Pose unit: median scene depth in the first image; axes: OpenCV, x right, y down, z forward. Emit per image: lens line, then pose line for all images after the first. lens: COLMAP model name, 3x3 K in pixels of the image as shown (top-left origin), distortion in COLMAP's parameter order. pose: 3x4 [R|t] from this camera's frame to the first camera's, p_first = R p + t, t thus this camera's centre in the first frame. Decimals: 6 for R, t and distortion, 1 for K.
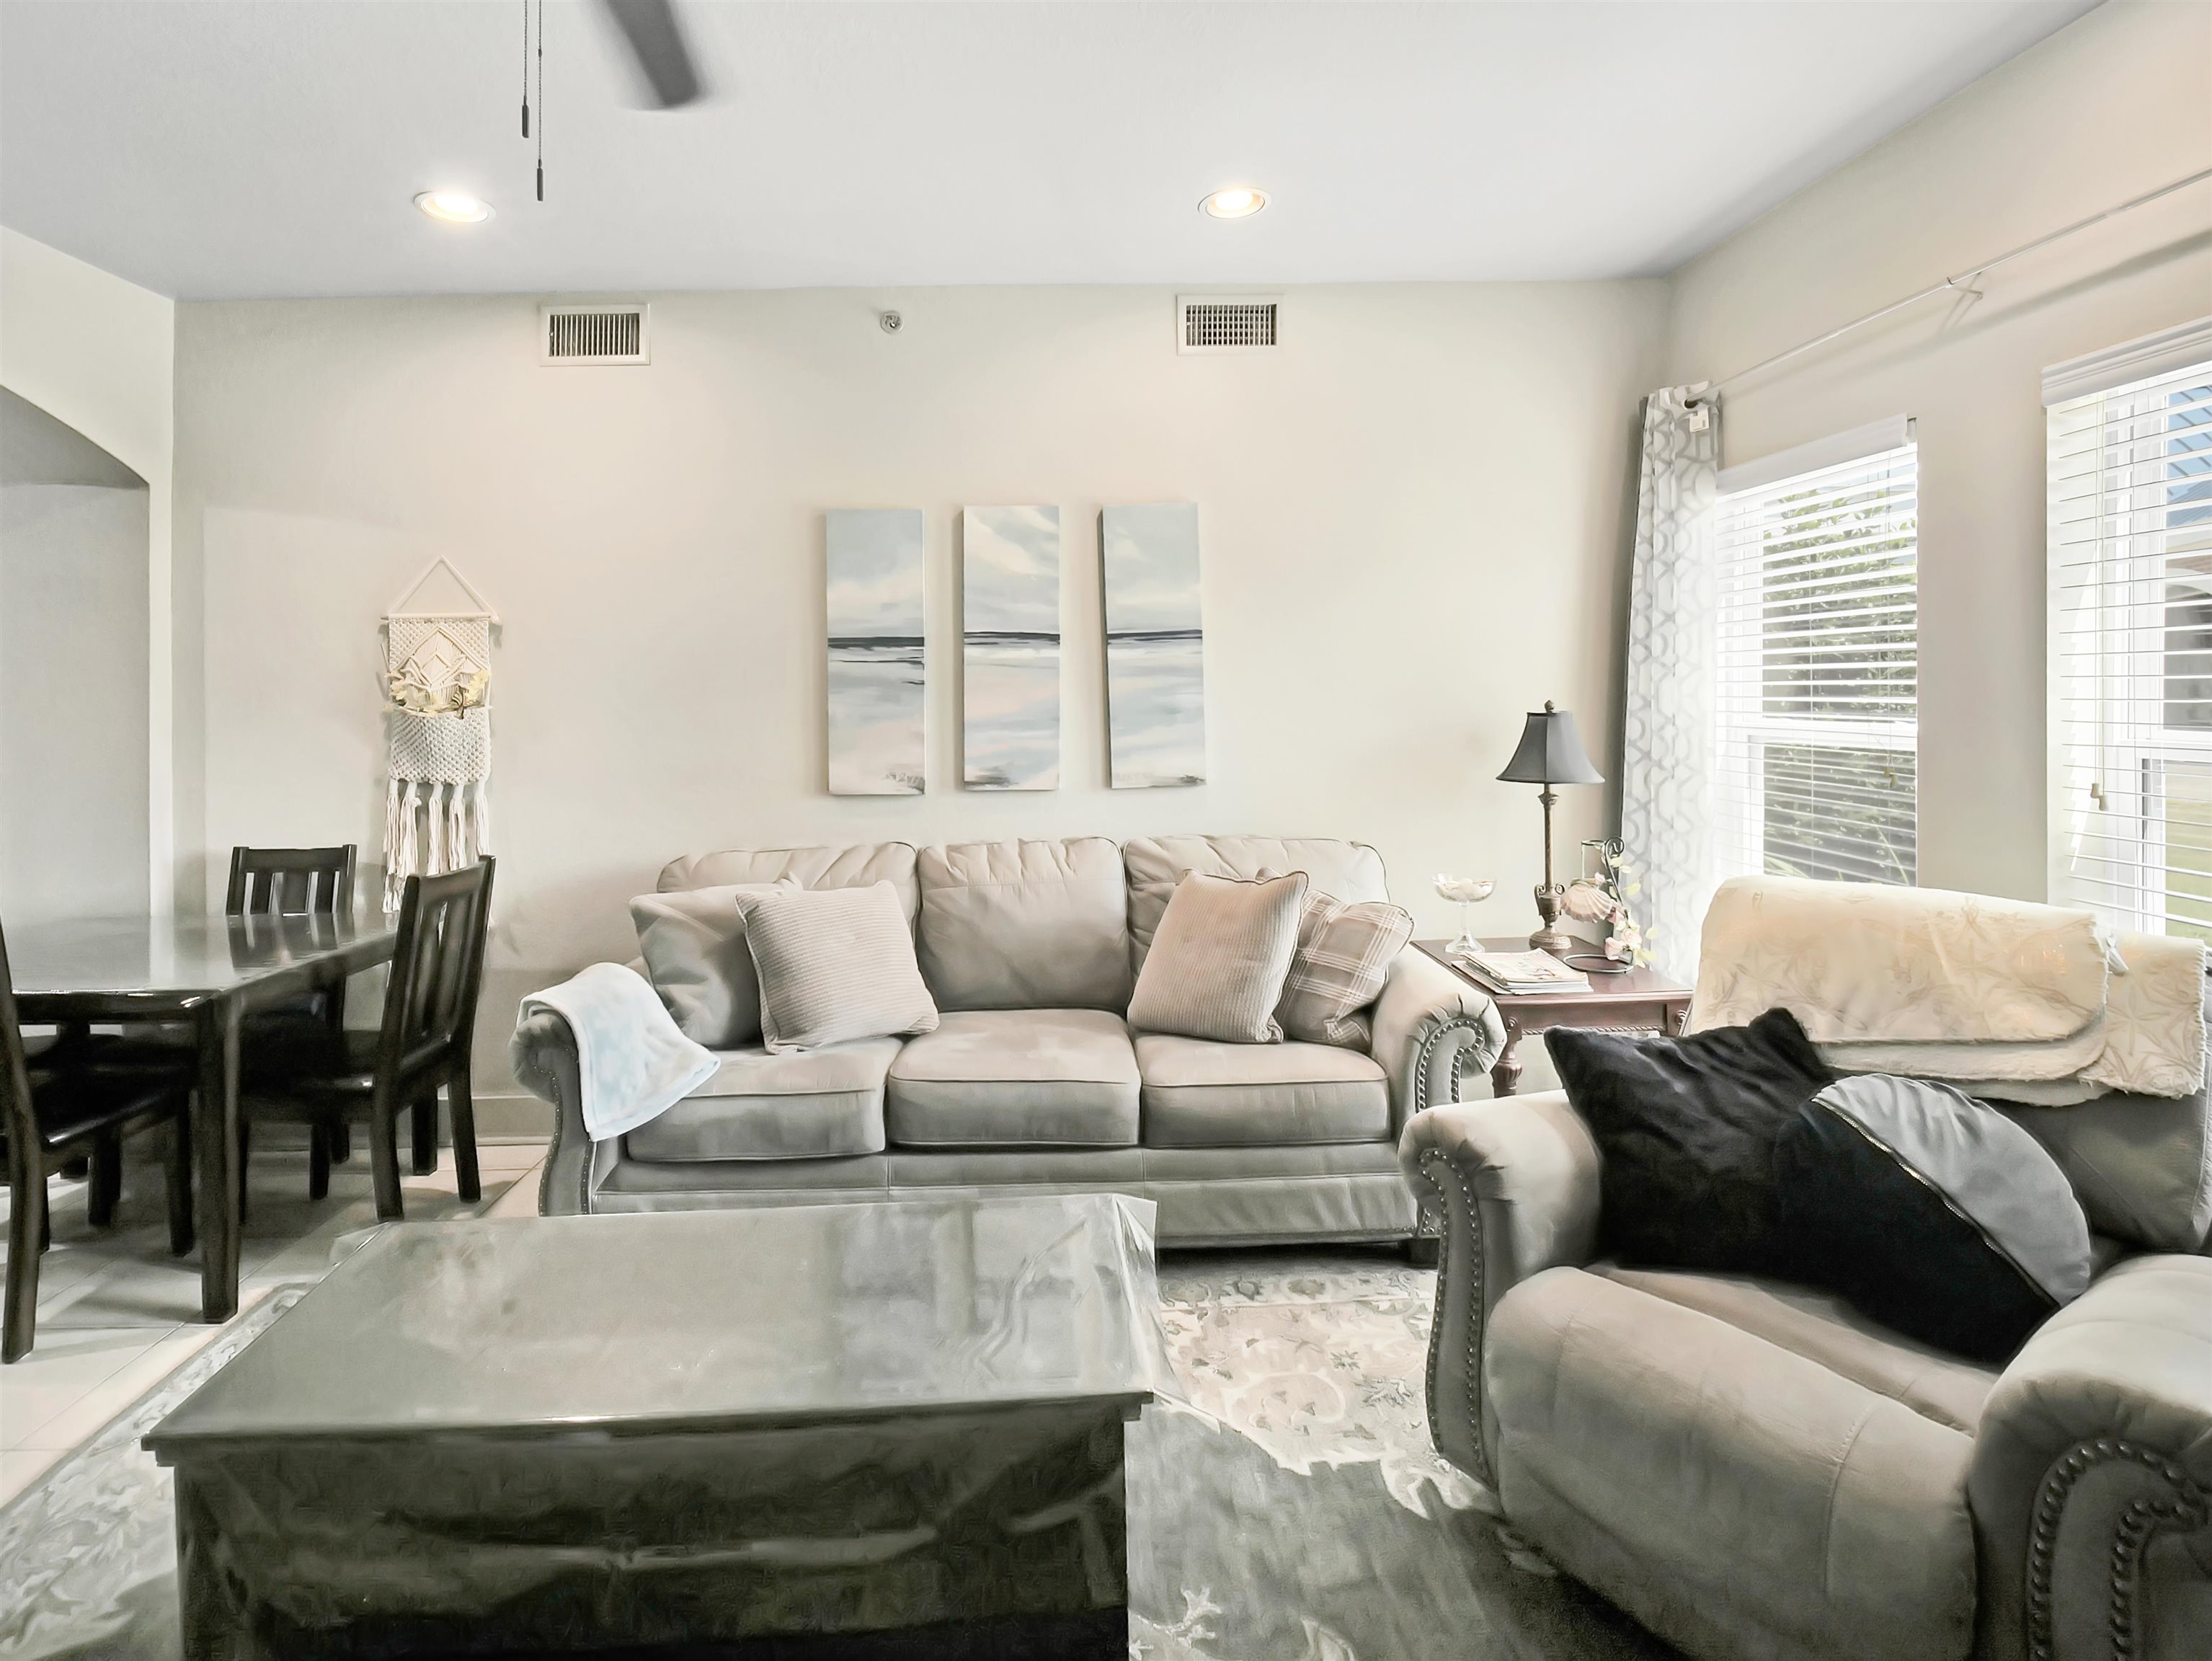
lens RADIAL K [[1101.7, 0, 1118.6], [0, 1101.7, 690.7], [0, 0, 1]] dist [0.009274, -0.000618]
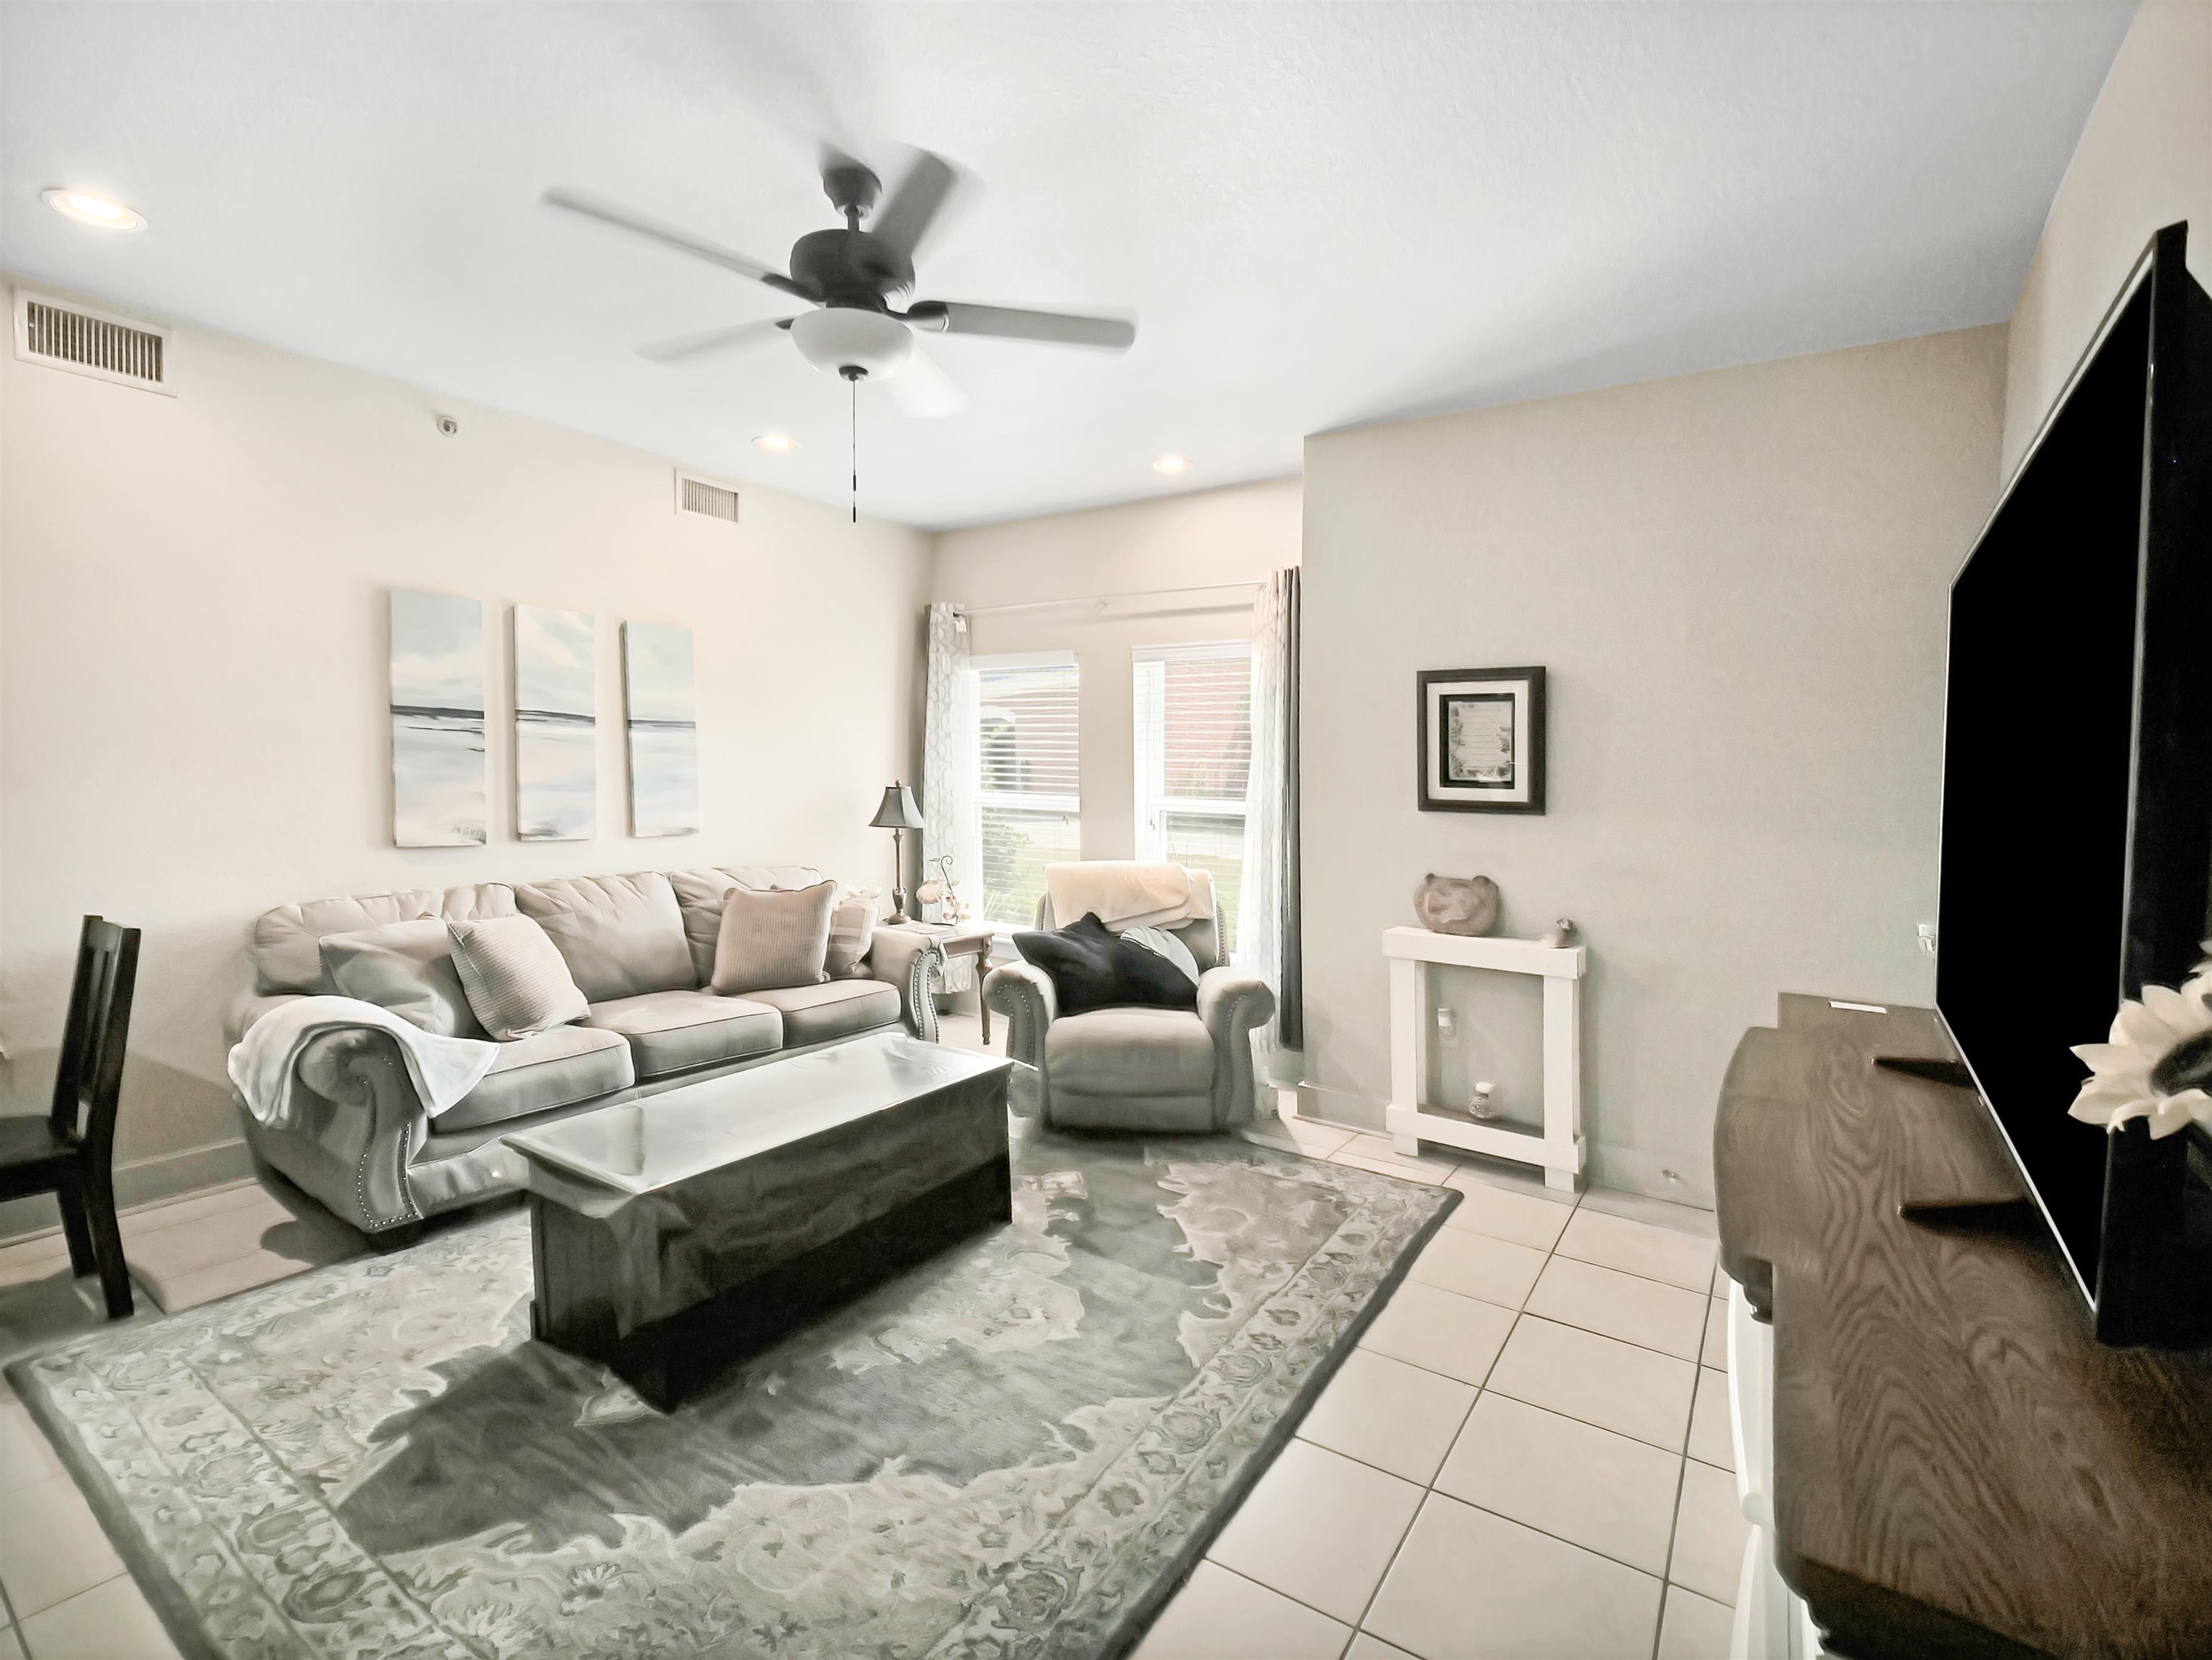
lens RADIAL K [[1101.7, 0, 1098.9], [0, 1101.7, 835.5], [0, 0, 1]] dist [0.009274, -0.000618]
pose [[0.578917, -0.014748, 0.815253, -0.795383], [-0.035513, 0.998432, 0.043279, 0.009789], [-0.814613, -0.054007, 0.577486, -0.230123]]
